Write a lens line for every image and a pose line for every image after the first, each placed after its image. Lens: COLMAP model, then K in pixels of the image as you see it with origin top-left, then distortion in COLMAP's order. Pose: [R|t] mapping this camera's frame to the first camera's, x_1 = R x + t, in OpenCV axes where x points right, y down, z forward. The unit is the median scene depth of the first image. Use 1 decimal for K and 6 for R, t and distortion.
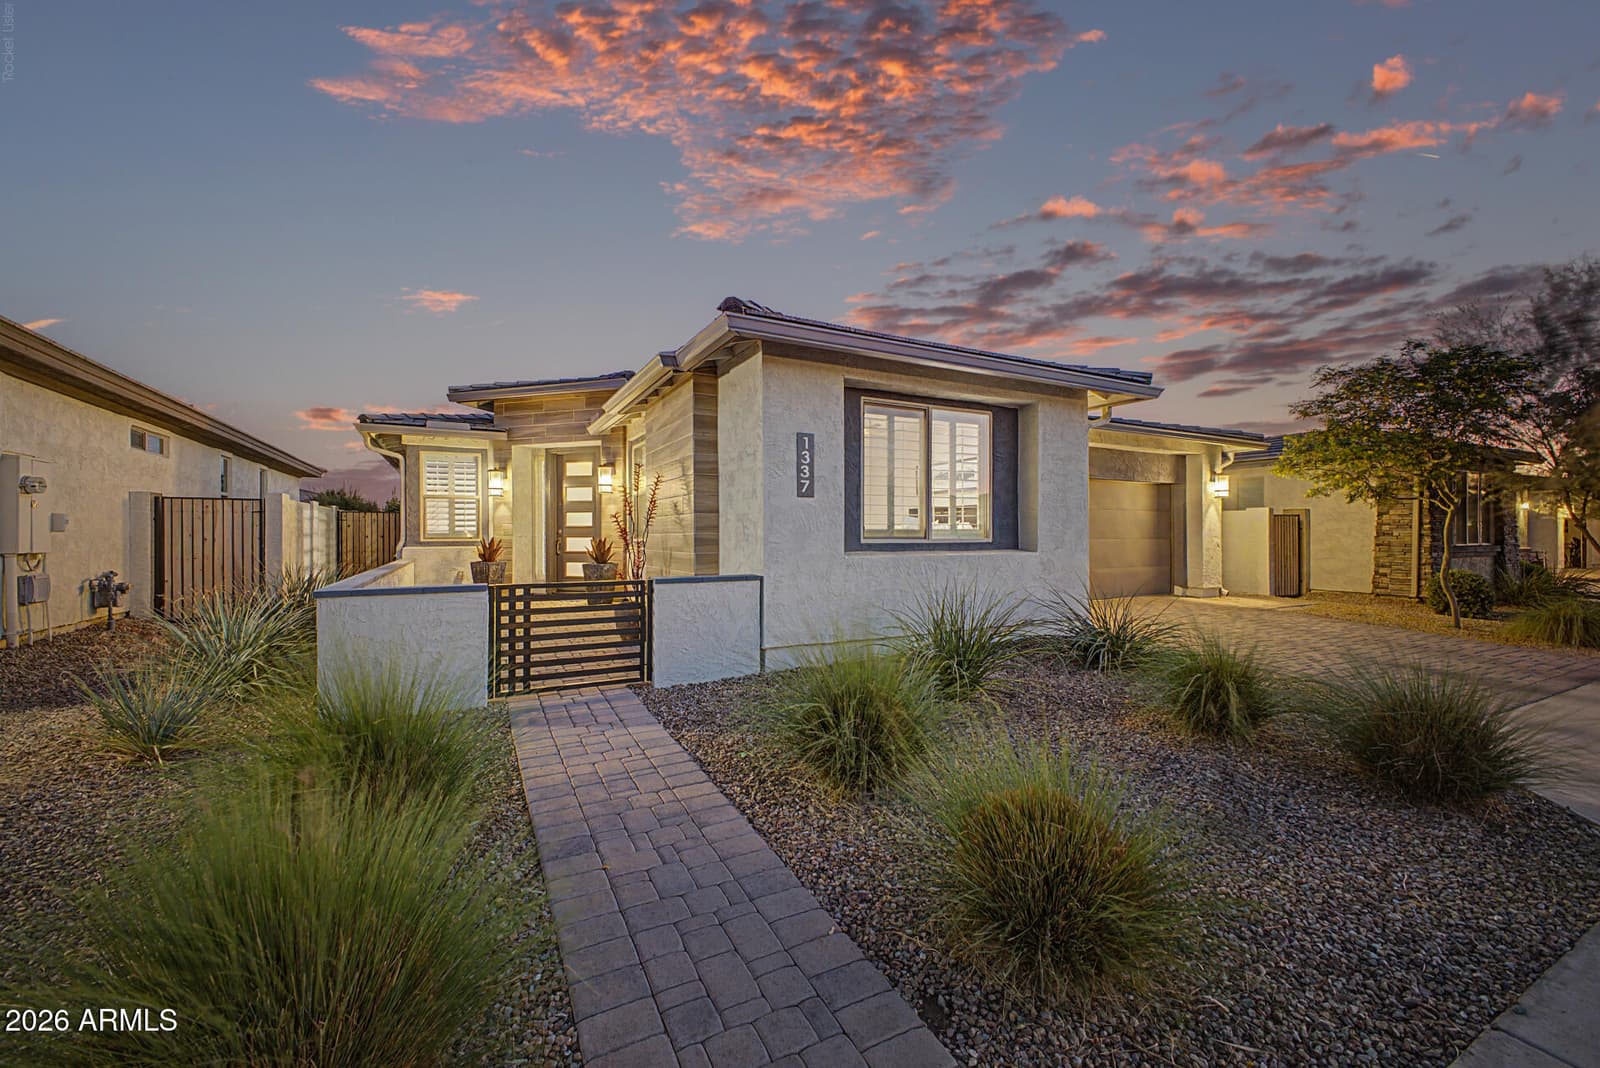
lens RADIAL K [[637.6, 0, 801.9], [0, 637.6, 537.0], [0, 0, 1]] dist [0.001575, -0.000229]
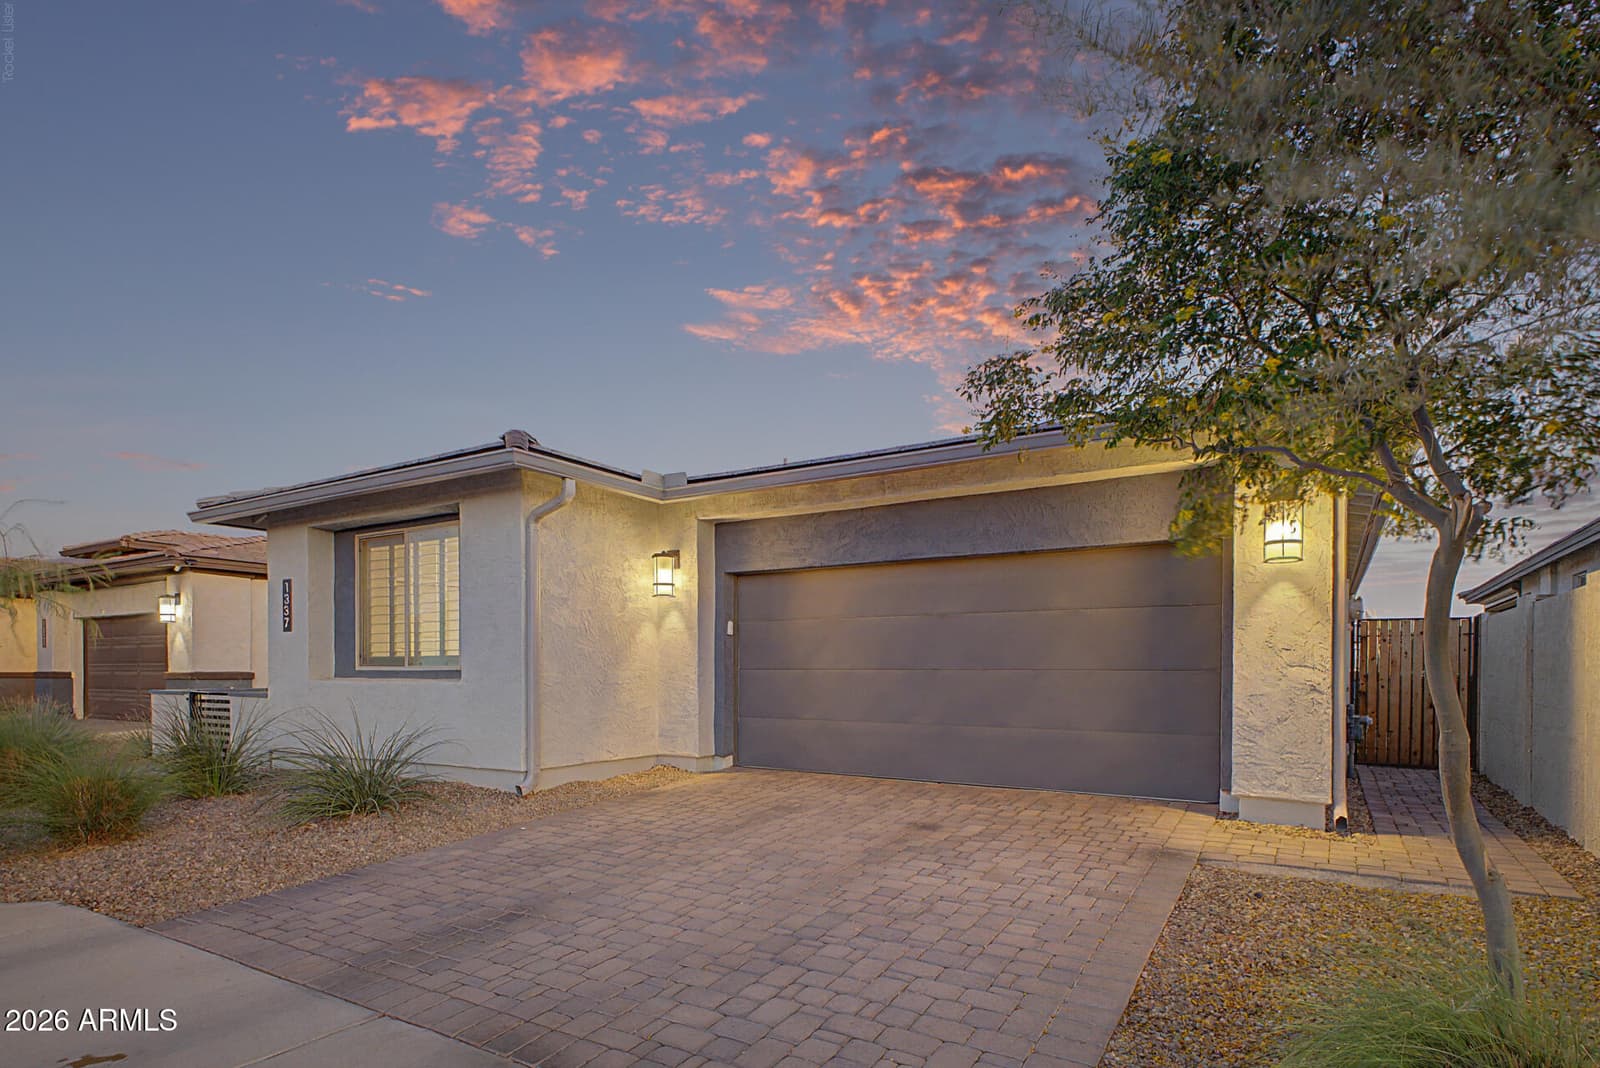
lens RADIAL K [[840.4, 0, 795.0], [0, 840.4, 544.1], [0, 0, 1]] dist [0.003559, -0.000819]
pose [[0.512755, -0.127347, -0.849038, 1.651924], [-0.004375, 0.988537, -0.150913, 0.010467], [0.858524, 0.081096, 0.506320, 0.872003]]
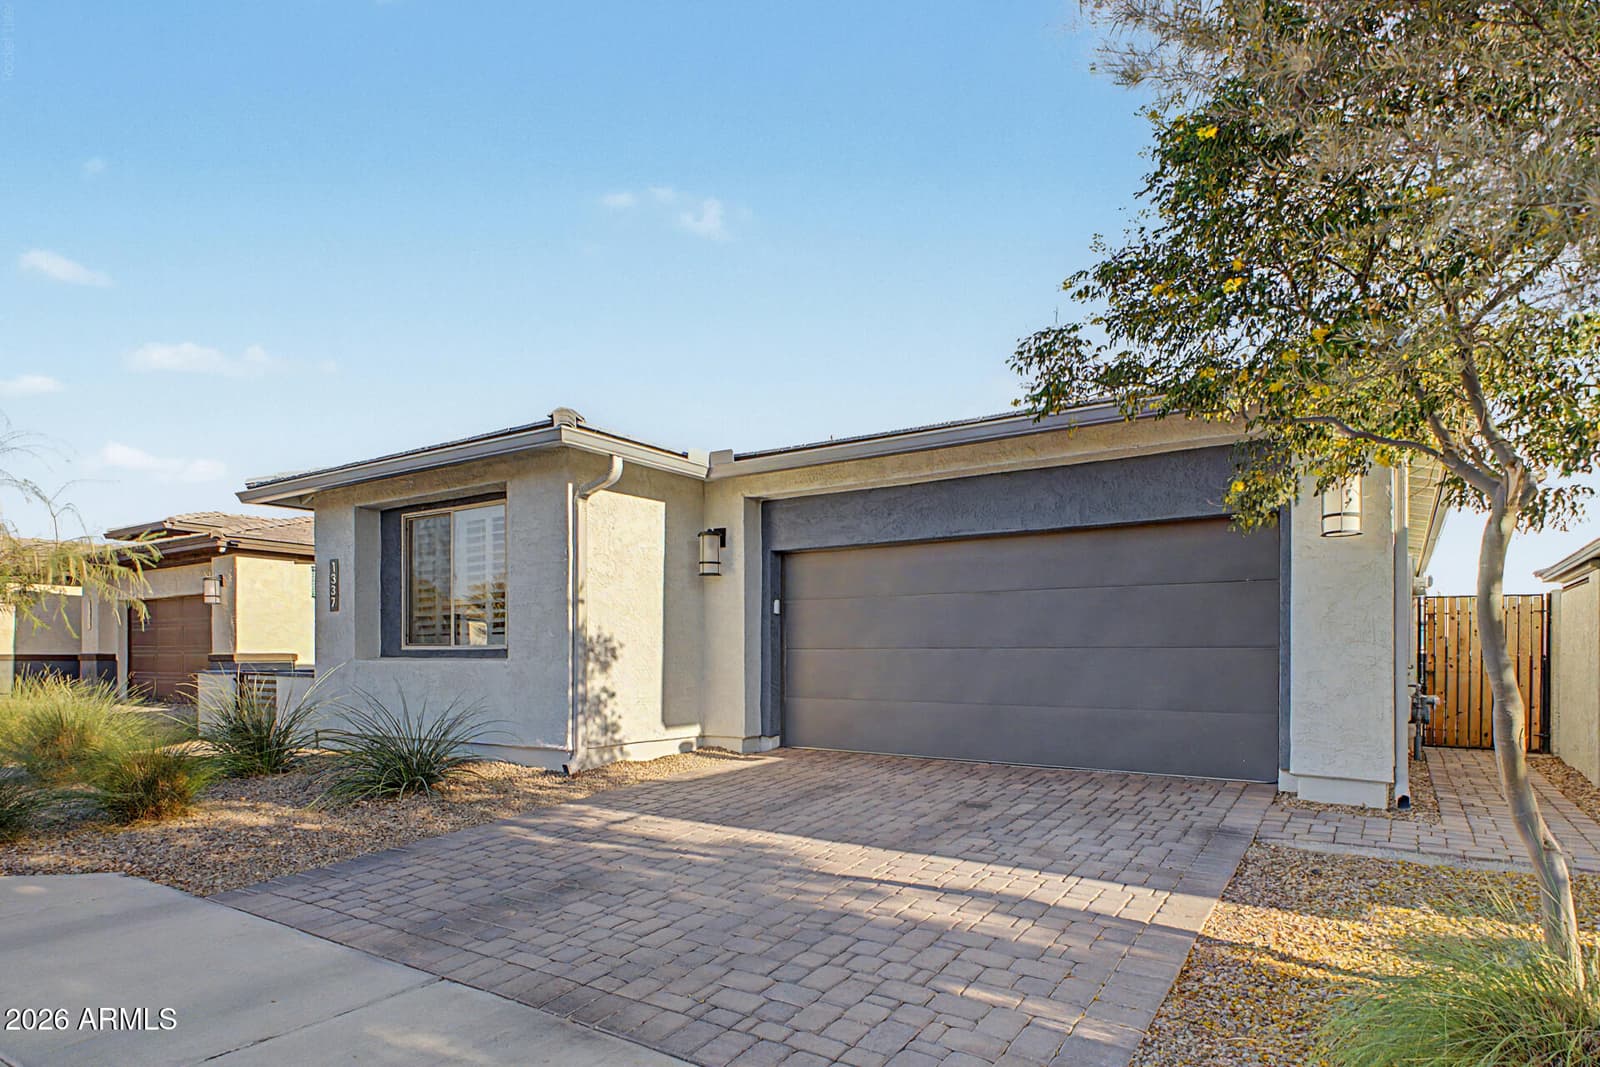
lens RADIAL K [[898.6, 0, 800.0], [0, 898.6, 533.5], [0, 0, 1]] dist [-0.003093, 0.017439]
pose [[0.479074, -0.127506, -0.868464, 1.702161], [-0.009446, 0.988587, -0.150352, 0.036689], [0.877724, 0.080234, 0.472402, 0.830251]]
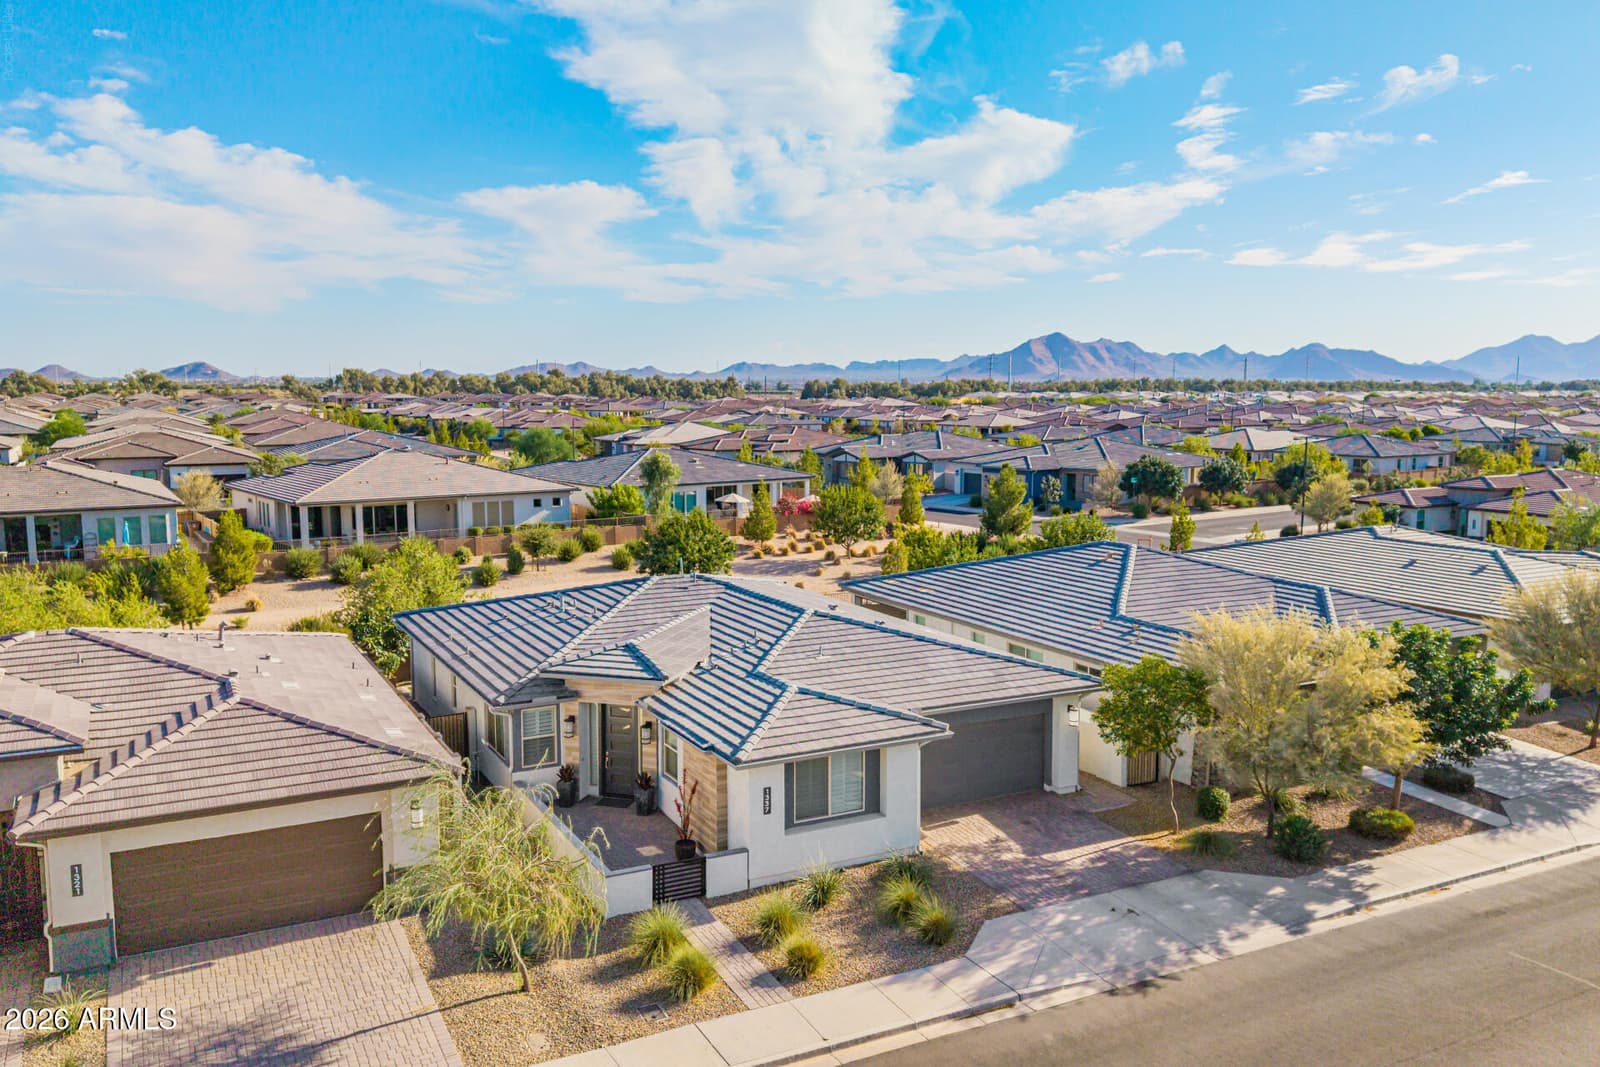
lens RADIAL K [[1270.7, 0, 800.0], [0, 1270.7, 533.5], [0, 0, 1]] dist [0.003438, -0.015075]
pose [[0.999891, 0.005026, -0.013855, 0.159997], [-0.003379, 0.993192, 0.116444, -1.407139], [0.014346, -0.116384, 0.993101, -3.030676]]
